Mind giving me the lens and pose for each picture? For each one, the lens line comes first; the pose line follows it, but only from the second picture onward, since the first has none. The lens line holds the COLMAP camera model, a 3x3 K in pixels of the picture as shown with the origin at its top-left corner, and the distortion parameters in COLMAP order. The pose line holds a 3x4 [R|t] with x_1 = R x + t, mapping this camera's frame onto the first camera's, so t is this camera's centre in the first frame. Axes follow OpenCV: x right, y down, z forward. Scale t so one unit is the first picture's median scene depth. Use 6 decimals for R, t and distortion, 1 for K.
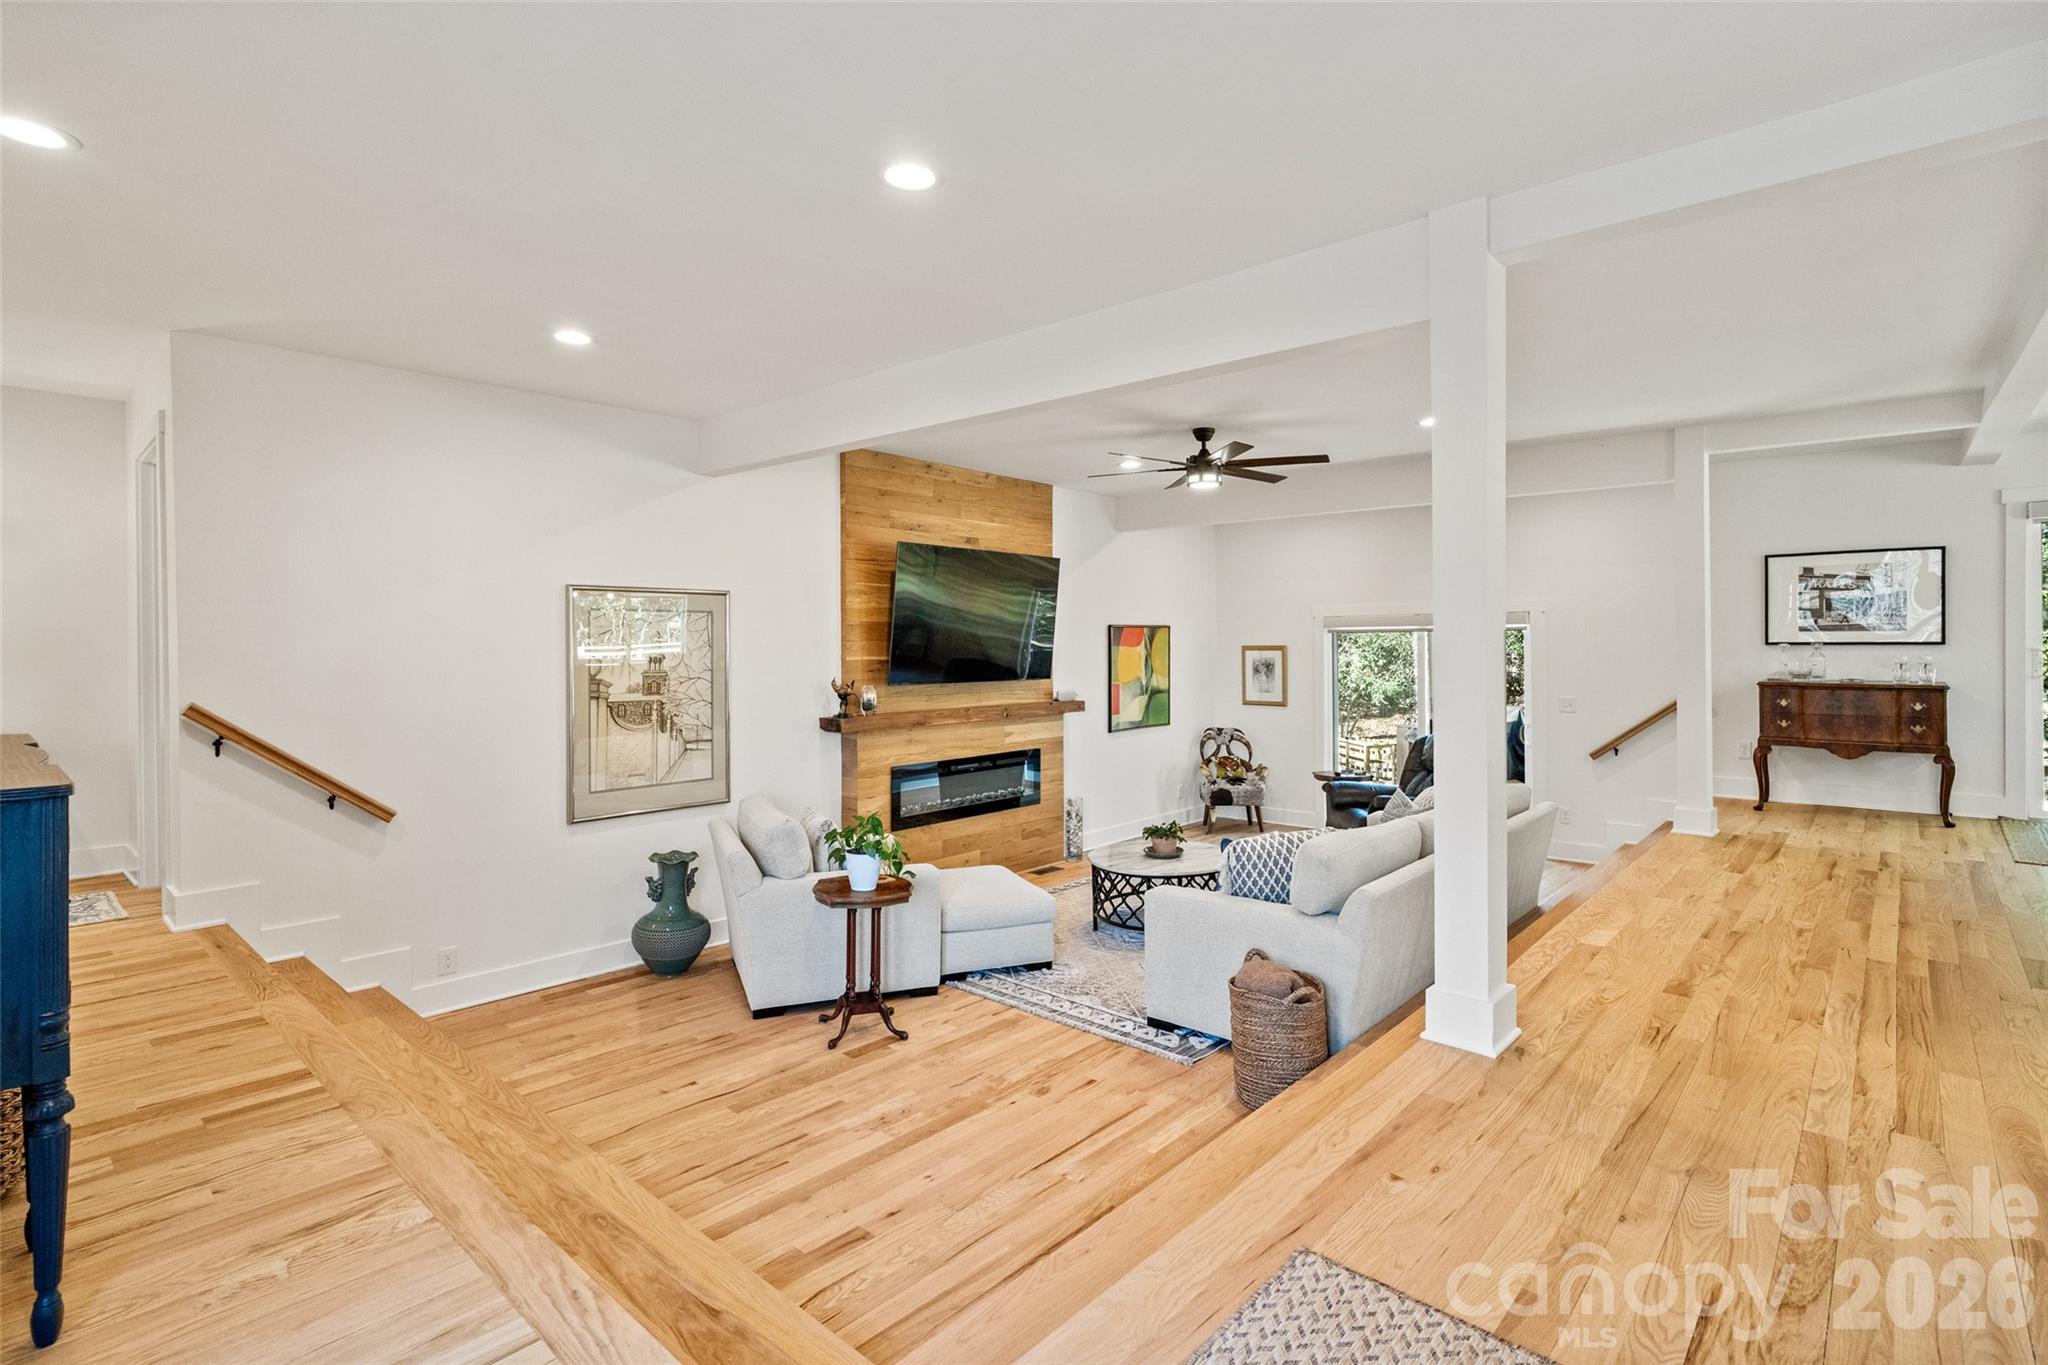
lens RADIAL K [[1009.9, 0, 1025.6], [0, 1009.9, 646.1], [0, 0, 1]] dist [-0.012311, 0.000679]
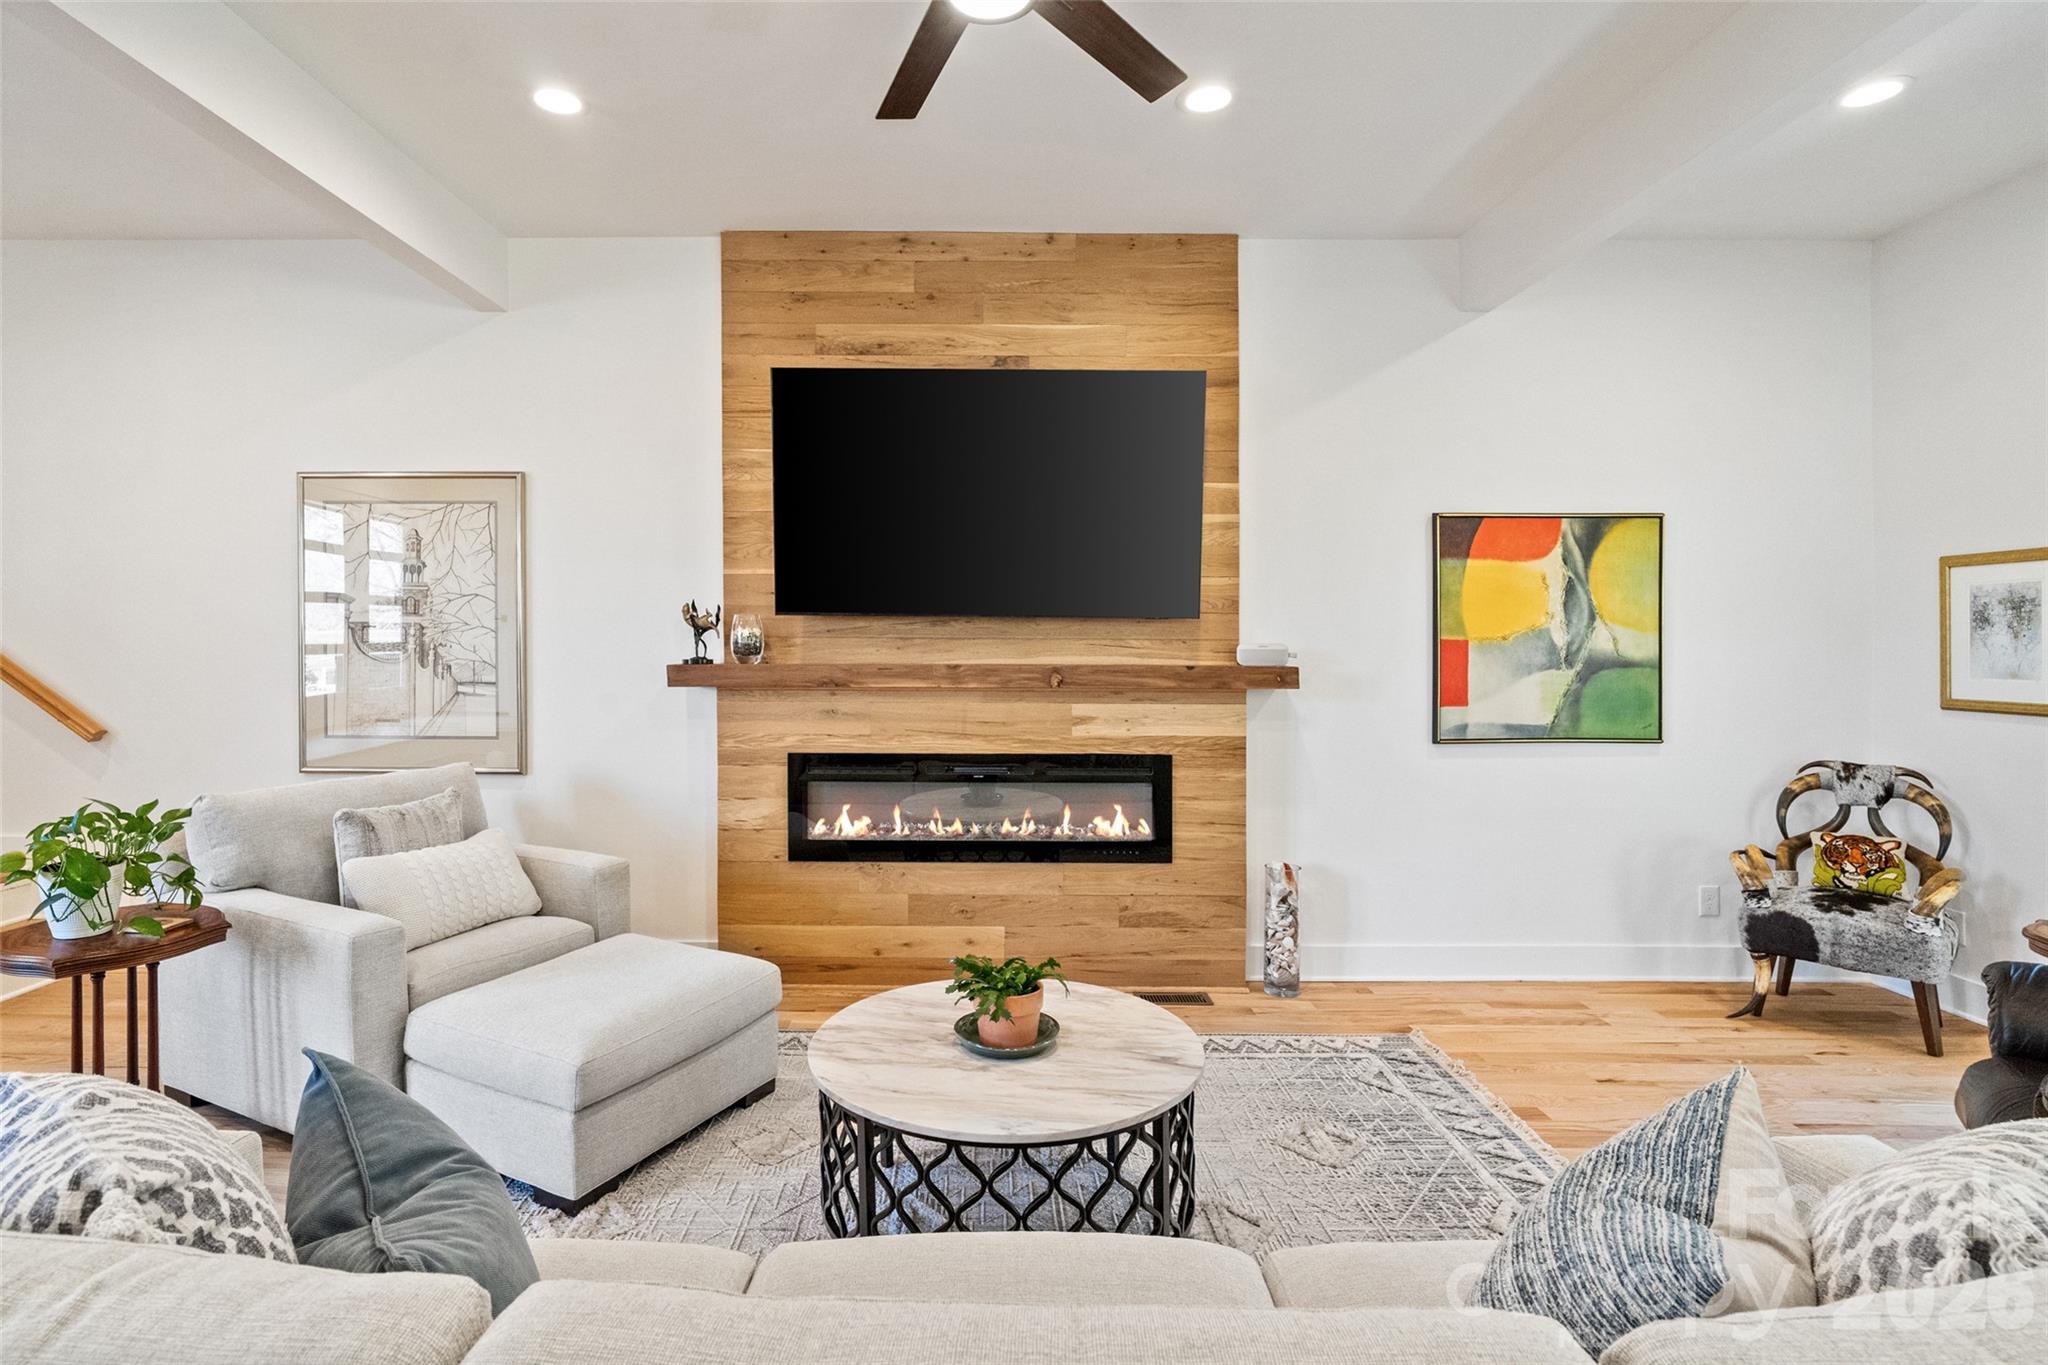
lens RADIAL K [[959.1, 0, 965.8], [0, 959.1, 651.6], [0, 0, 1]] dist [-0.012633, -0.000678]
pose [[0.652578, 0.014673, -0.757579, 0.316956], [-0.009889, 0.999892, 0.010848, 0.046068], [0.757657, 0.000413, 0.652653, 0.619955]]
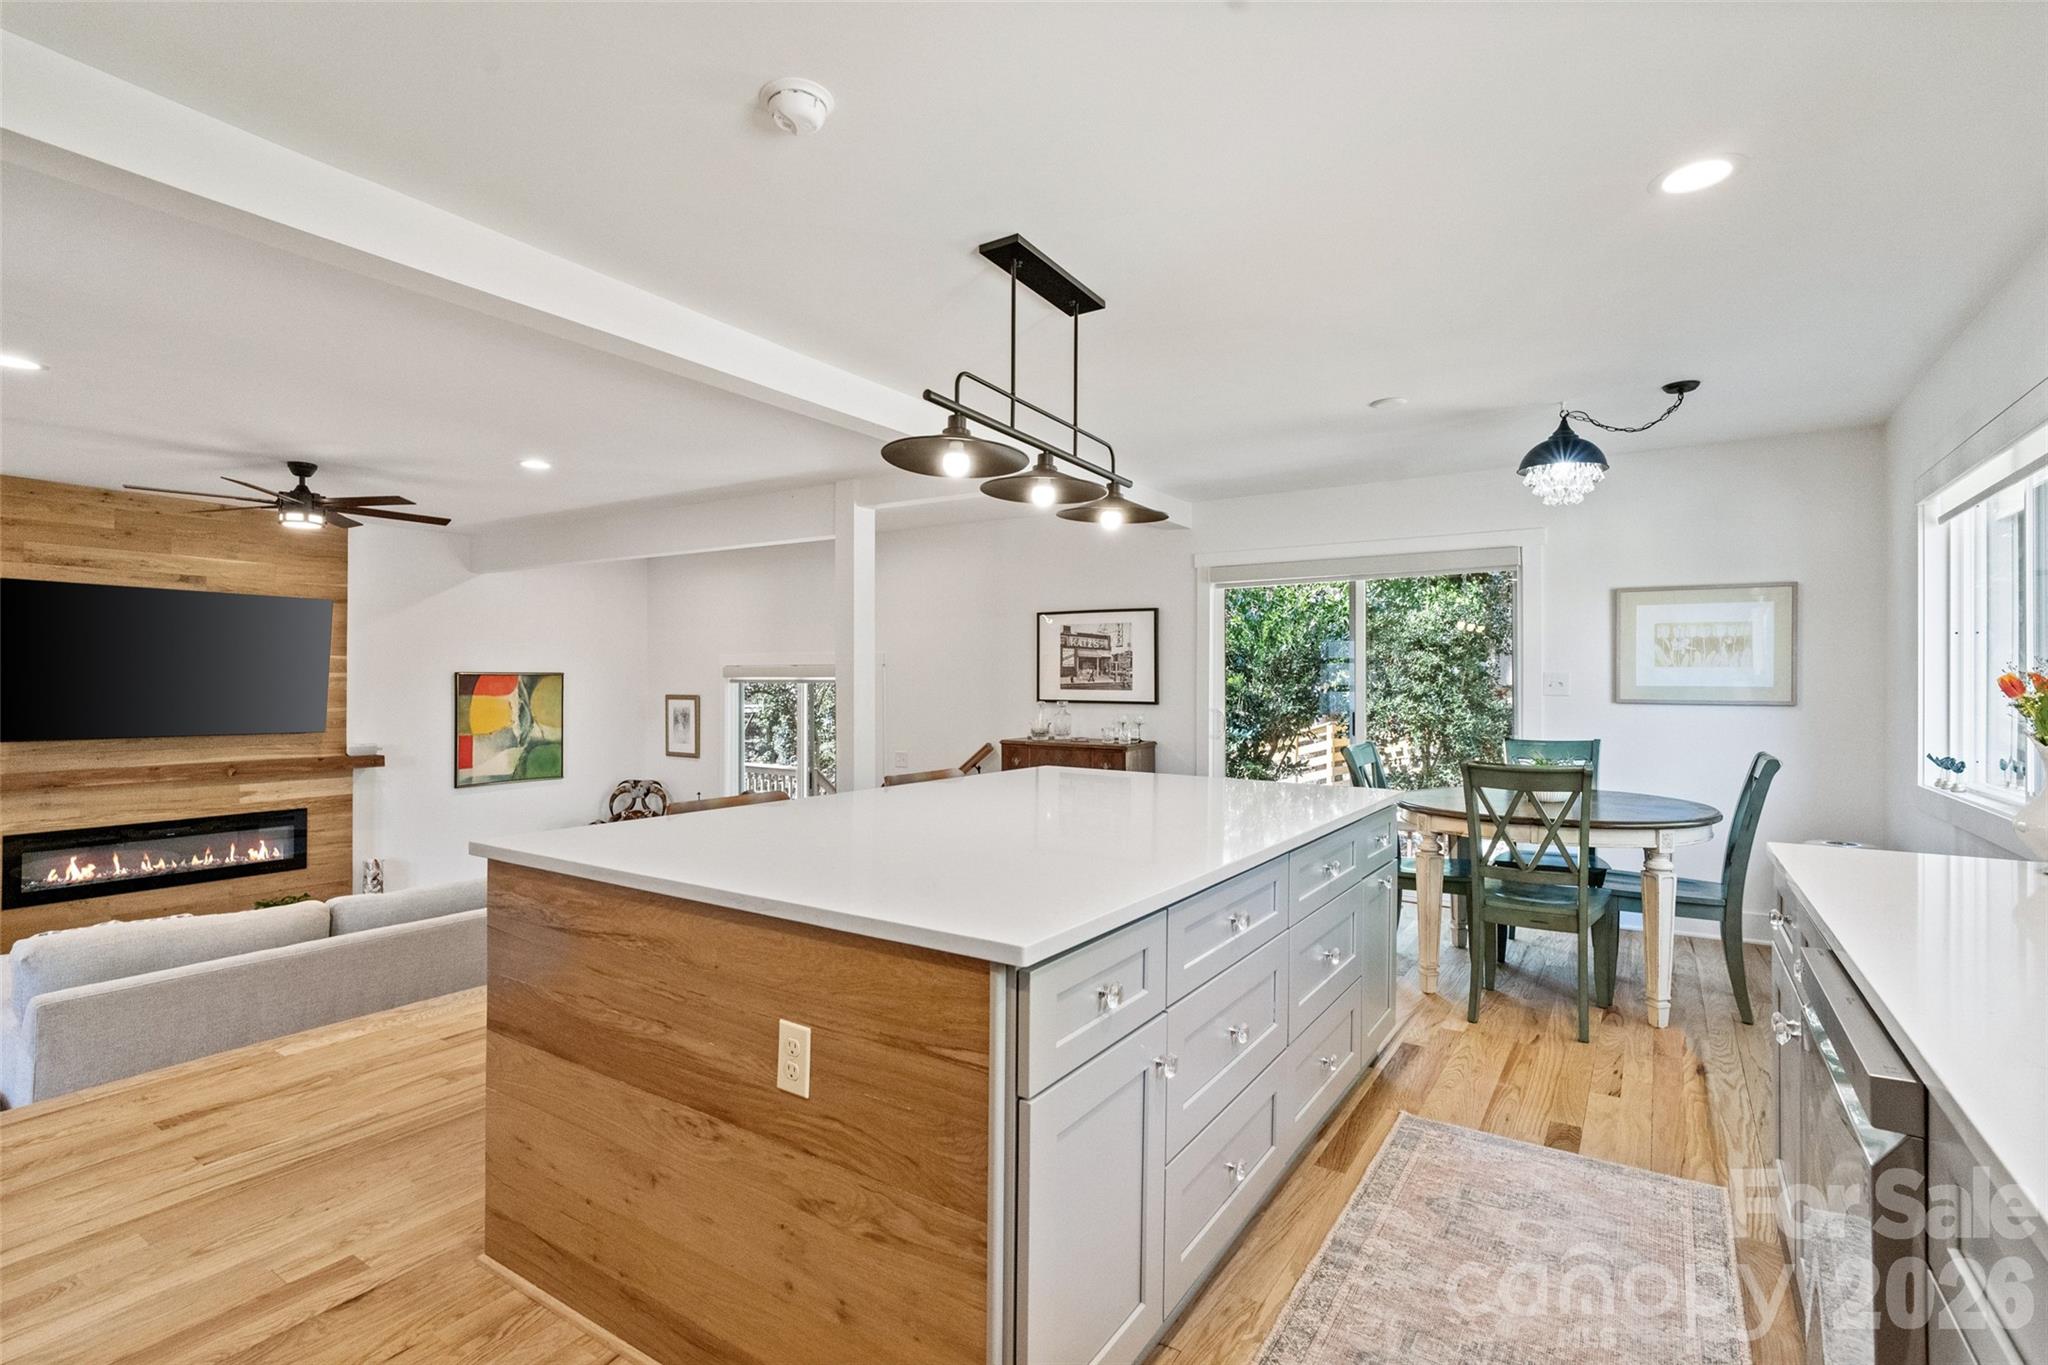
lens RADIAL K [[990.9, 0, 1022.9], [0, 990.9, 671.0], [0, 0, 1]] dist [-0.004167, 0.005226]
pose [[0.989165, 0.011746, 0.146335, 0.532839], [-0.009821, 0.999856, -0.013872, -0.016871], [-0.146476, 0.012284, 0.989138, 0.018580]]
